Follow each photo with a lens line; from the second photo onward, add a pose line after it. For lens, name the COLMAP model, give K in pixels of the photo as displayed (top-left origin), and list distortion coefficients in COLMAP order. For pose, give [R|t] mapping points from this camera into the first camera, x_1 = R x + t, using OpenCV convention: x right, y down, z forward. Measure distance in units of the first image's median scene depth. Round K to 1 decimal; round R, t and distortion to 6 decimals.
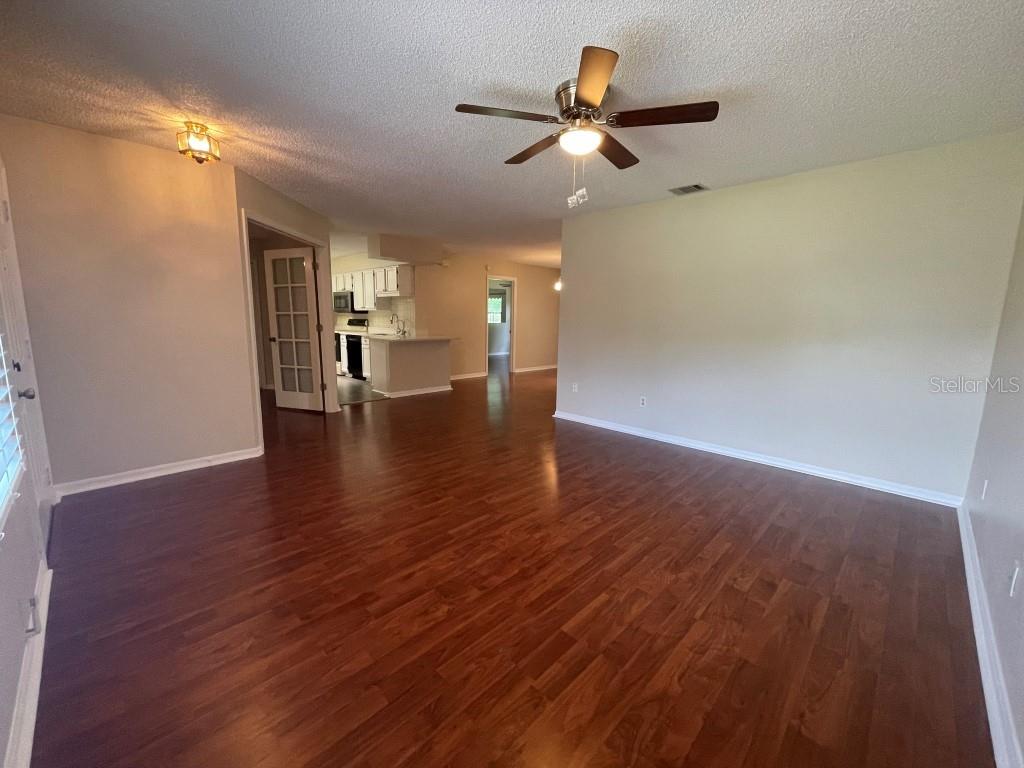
lens RADIAL K [[415.1, 0, 513.7], [0, 415.1, 382.7], [0, 0, 1]] dist [0.000757, 0.000006]
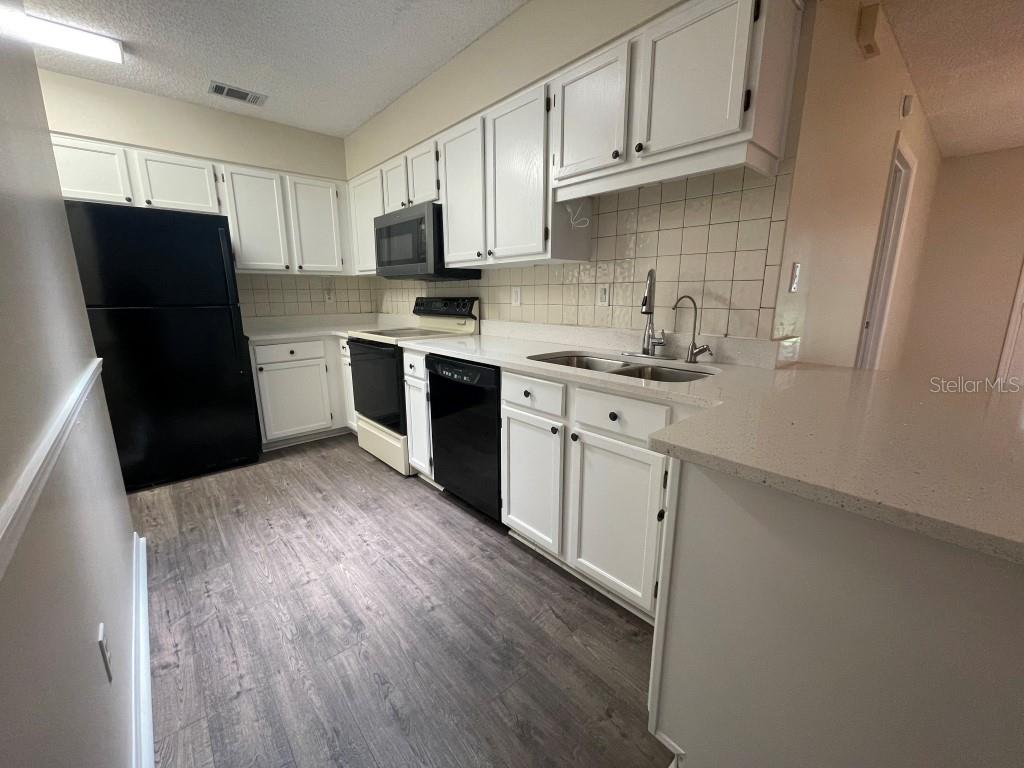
lens RADIAL K [[415.1, 0, 510.5], [0, 415.1, 384.9], [0, 0, 1]] dist [0.000757, 0.000006]
pose [[0.997025, -0.005552, -0.076884, -0.316250], [0.010270, 0.998078, 0.061112, -0.107941], [0.076397, -0.061720, 0.995165, 0.702711]]
